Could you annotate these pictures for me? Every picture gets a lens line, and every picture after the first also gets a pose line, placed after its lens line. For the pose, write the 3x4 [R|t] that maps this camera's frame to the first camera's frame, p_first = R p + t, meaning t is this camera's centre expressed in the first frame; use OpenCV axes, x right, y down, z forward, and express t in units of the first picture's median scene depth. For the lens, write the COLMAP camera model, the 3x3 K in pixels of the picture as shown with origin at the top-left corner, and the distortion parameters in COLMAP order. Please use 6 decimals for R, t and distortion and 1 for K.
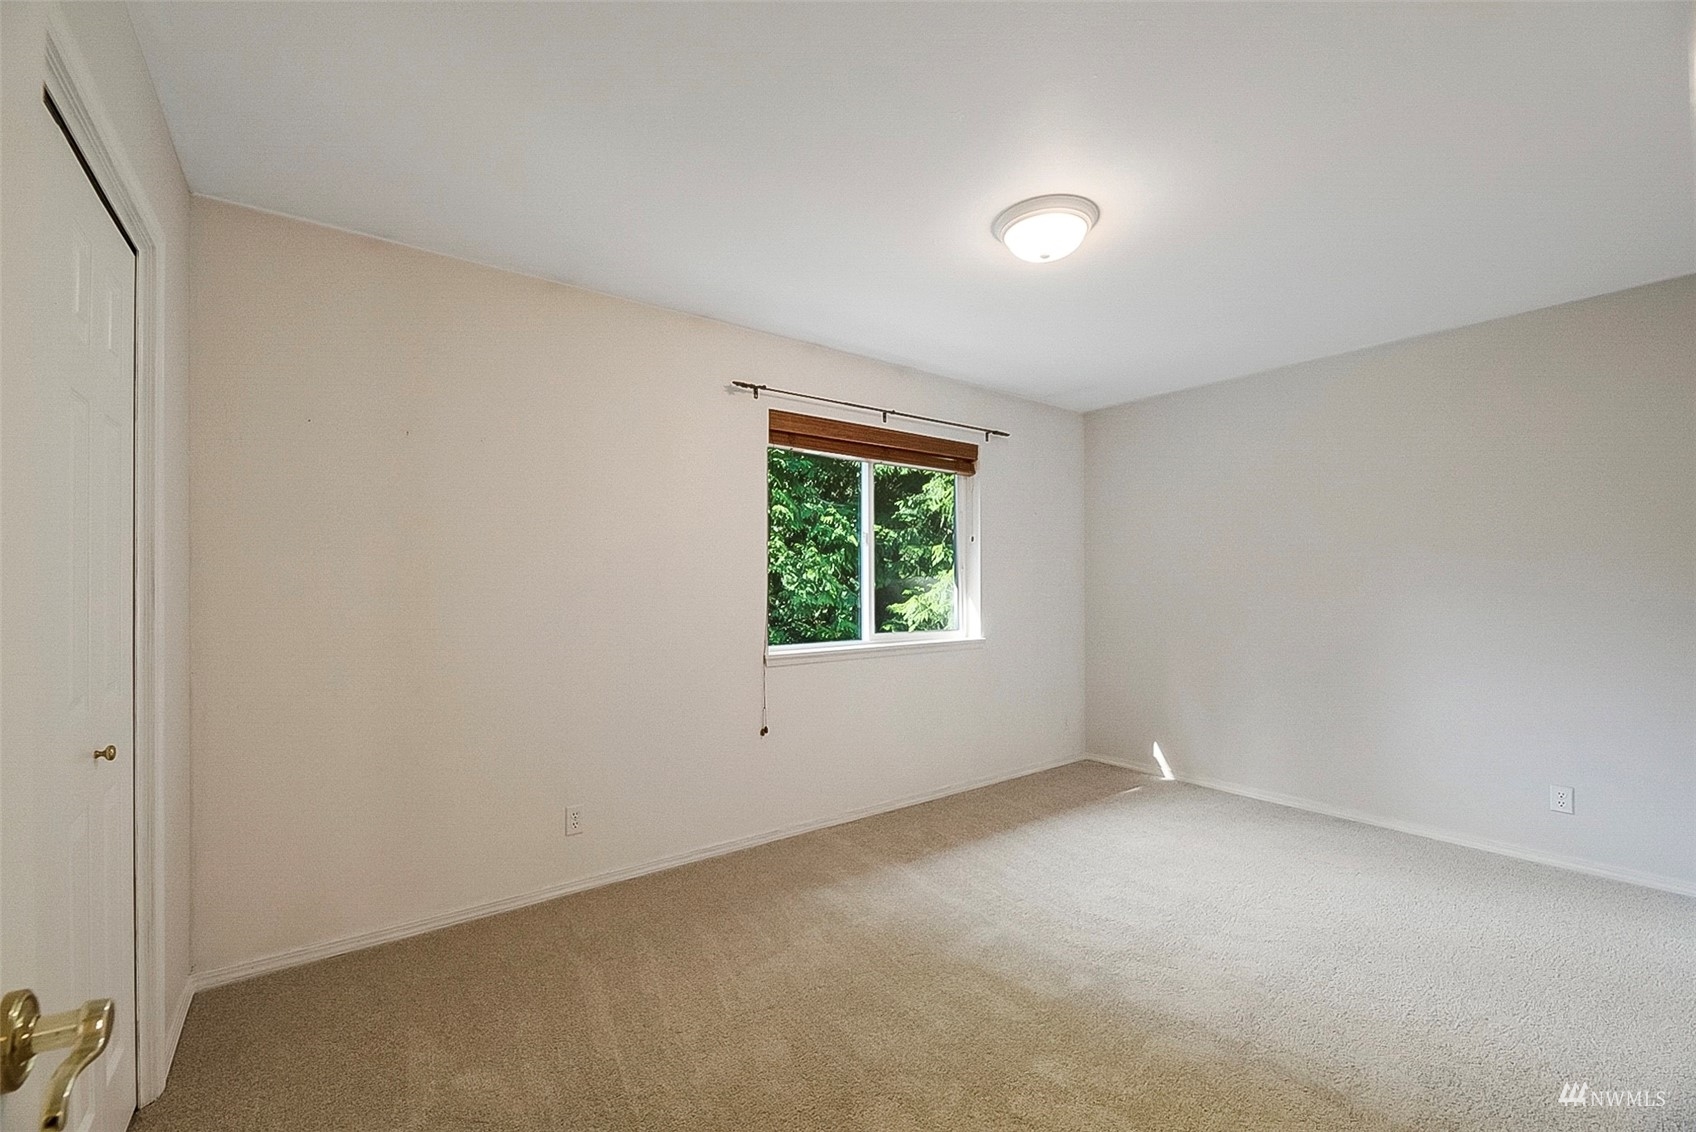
lens RADIAL K [[702.2, 0, 845.2], [0, 702.2, 574.4], [0, 0, 1]] dist [0.000568, -0.004540]
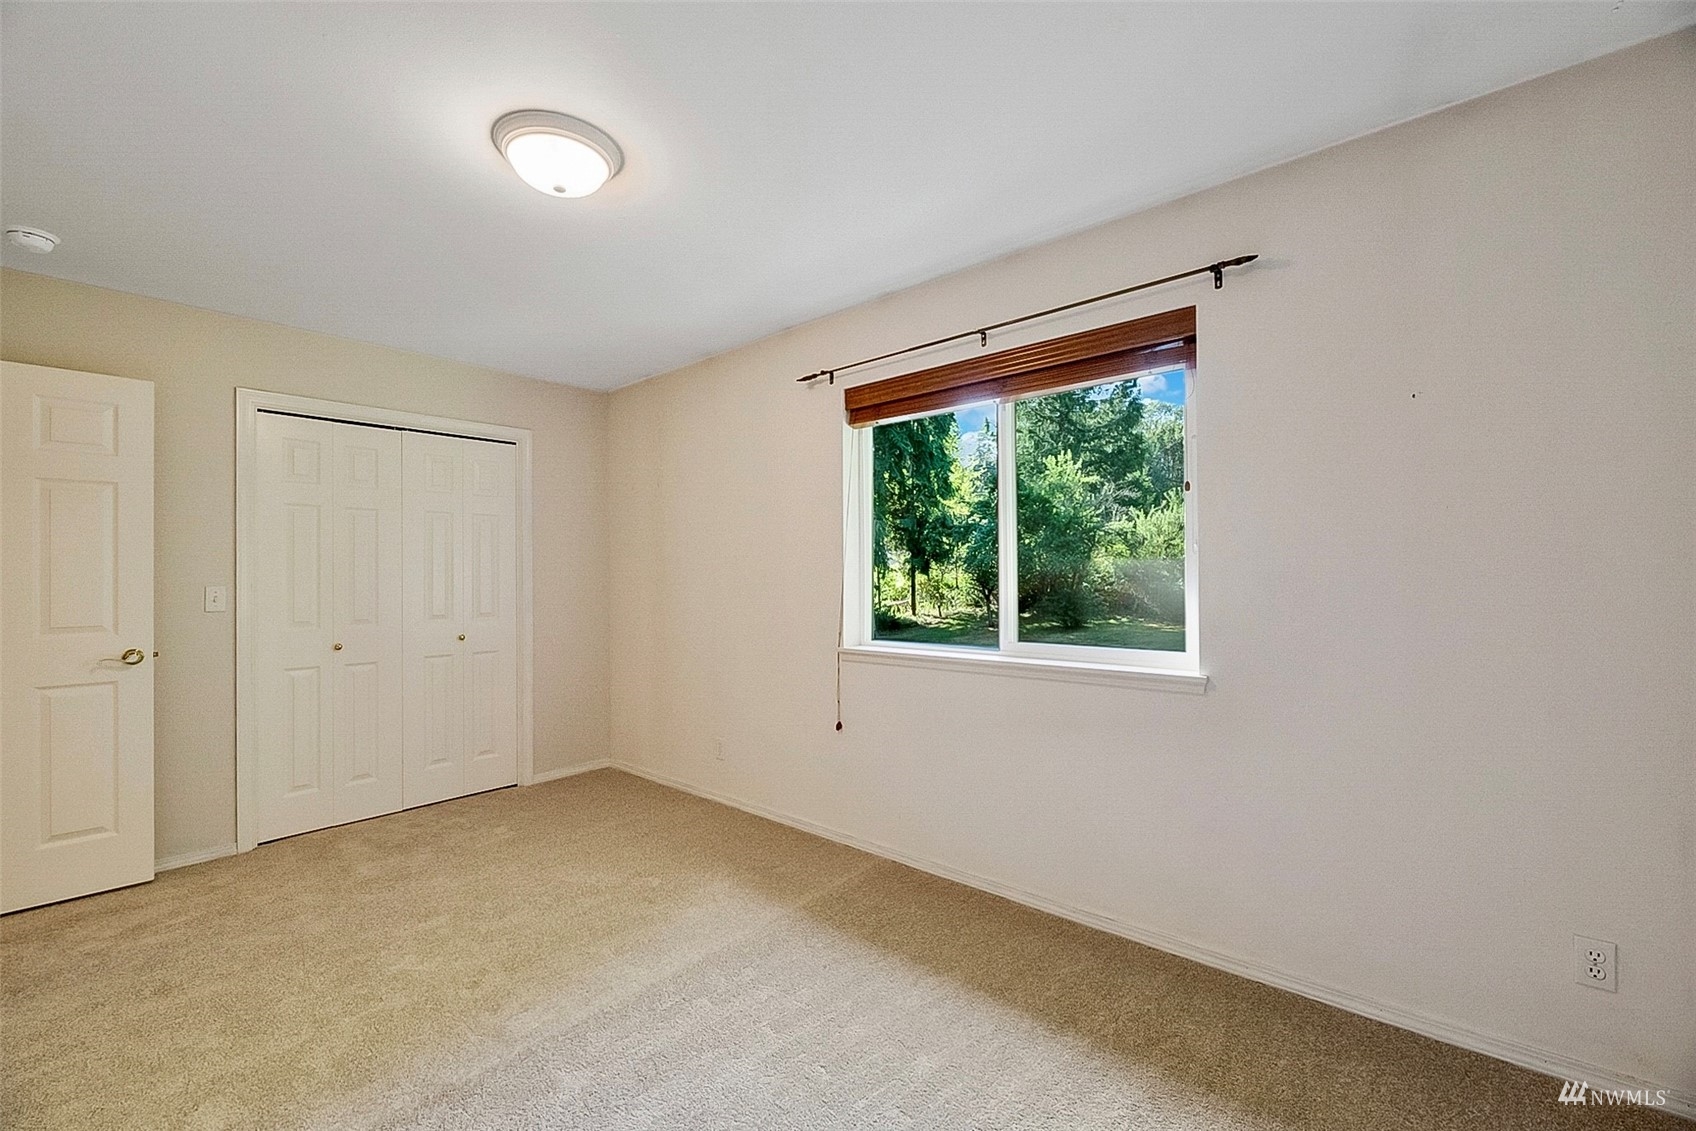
lens RADIAL K [[702.2, 0, 845.2], [0, 702.2, 573.9], [0, 0, 1]] dist [0.000568, -0.004540]
pose [[0.189515, -0.010538, -0.981821, 0.730185], [0.008505, 0.999923, -0.009091, 0.020943], [0.981841, -0.006628, 0.189590, 0.726060]]
